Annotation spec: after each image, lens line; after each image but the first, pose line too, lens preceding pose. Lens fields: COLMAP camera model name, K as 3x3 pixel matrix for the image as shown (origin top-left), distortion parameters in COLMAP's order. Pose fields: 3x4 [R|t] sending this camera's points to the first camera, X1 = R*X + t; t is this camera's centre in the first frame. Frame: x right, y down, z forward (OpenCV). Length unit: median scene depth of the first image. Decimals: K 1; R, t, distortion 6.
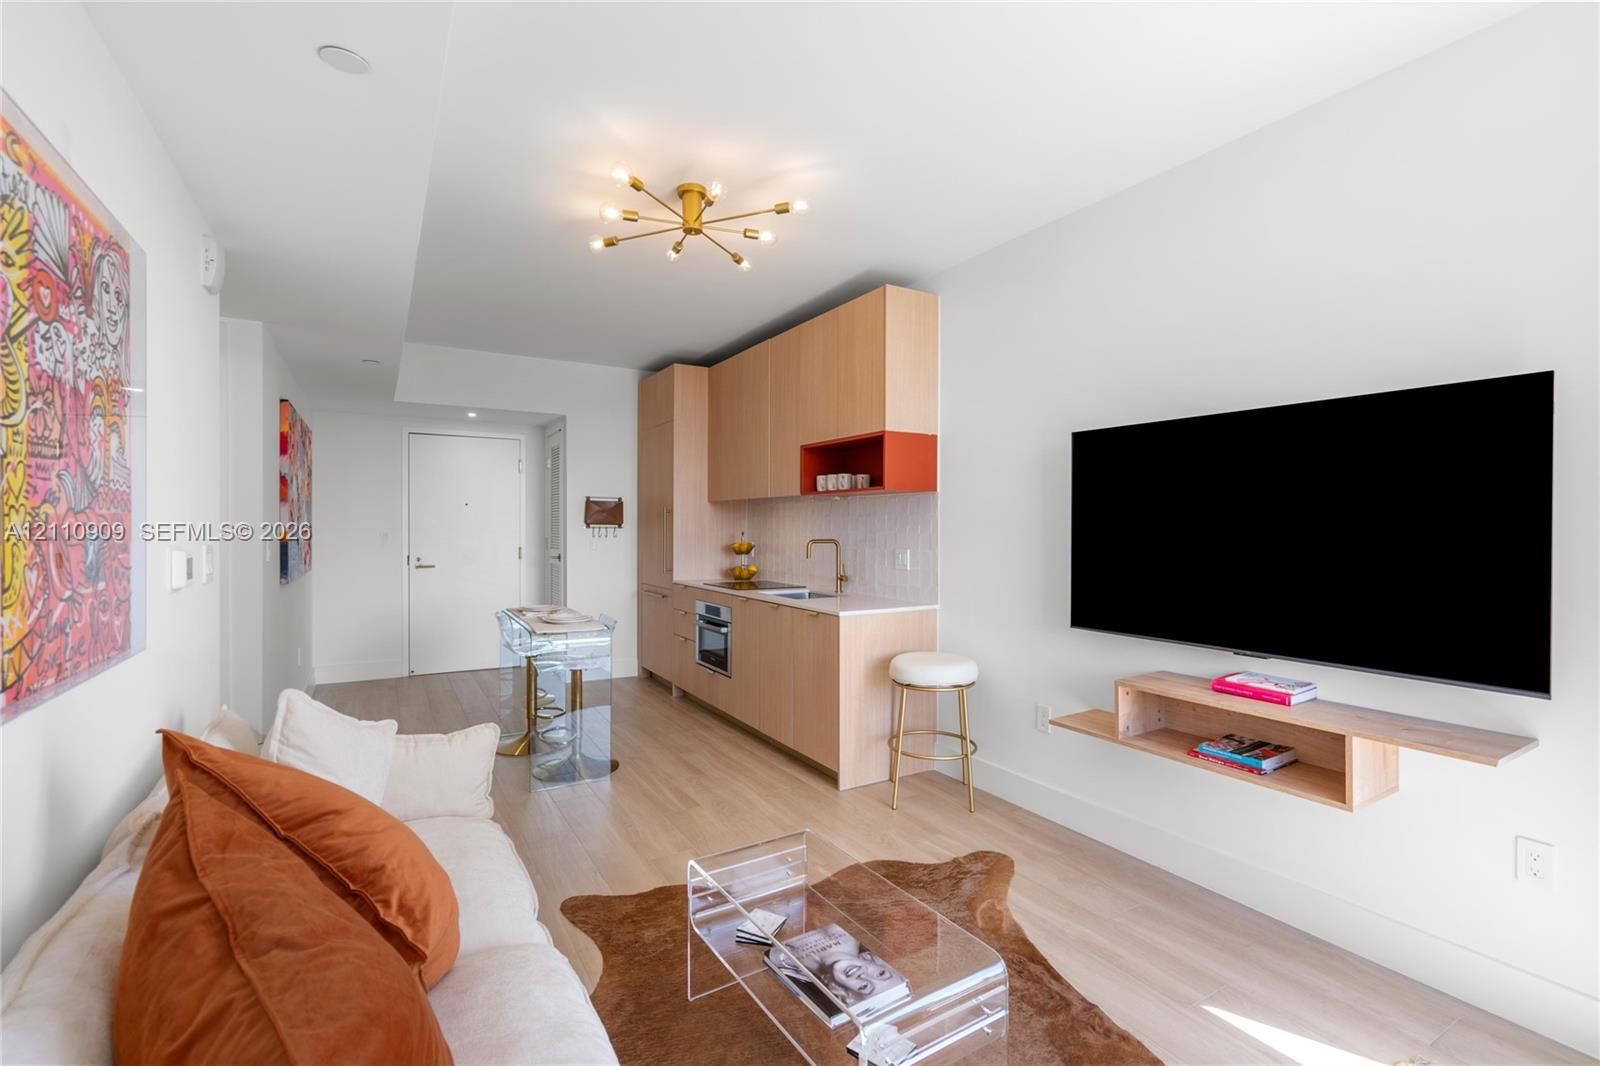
lens RADIAL K [[717.9, 0, 783.4], [0, 717.9, 540.2], [0, 0, 1]] dist [-0.007946, 0.002885]
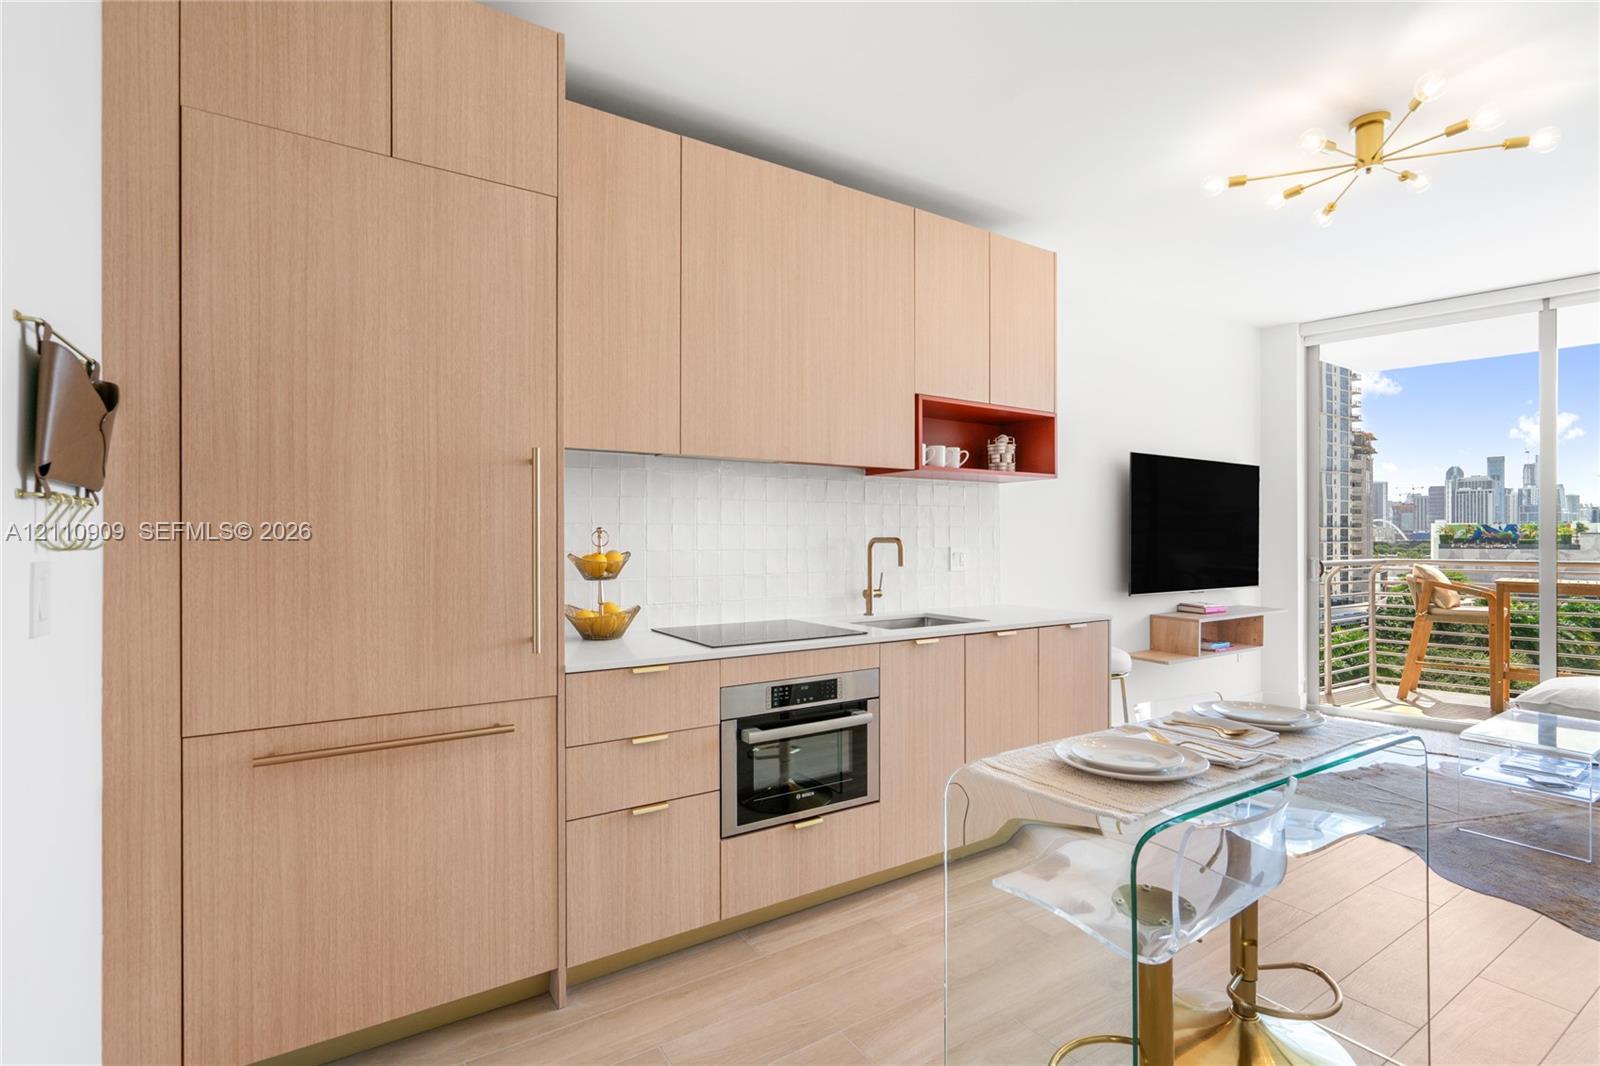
lens RADIAL K [[717.9, 0, 803.3], [0, 717.9, 542.5], [0, 0, 1]] dist [-0.007946, 0.002885]
pose [[-0.035981, -0.010082, 0.999302, -0.588594], [0.024079, 0.999650, 0.010953, -0.005048], [-0.999062, 0.024456, -0.035725, 1.055253]]
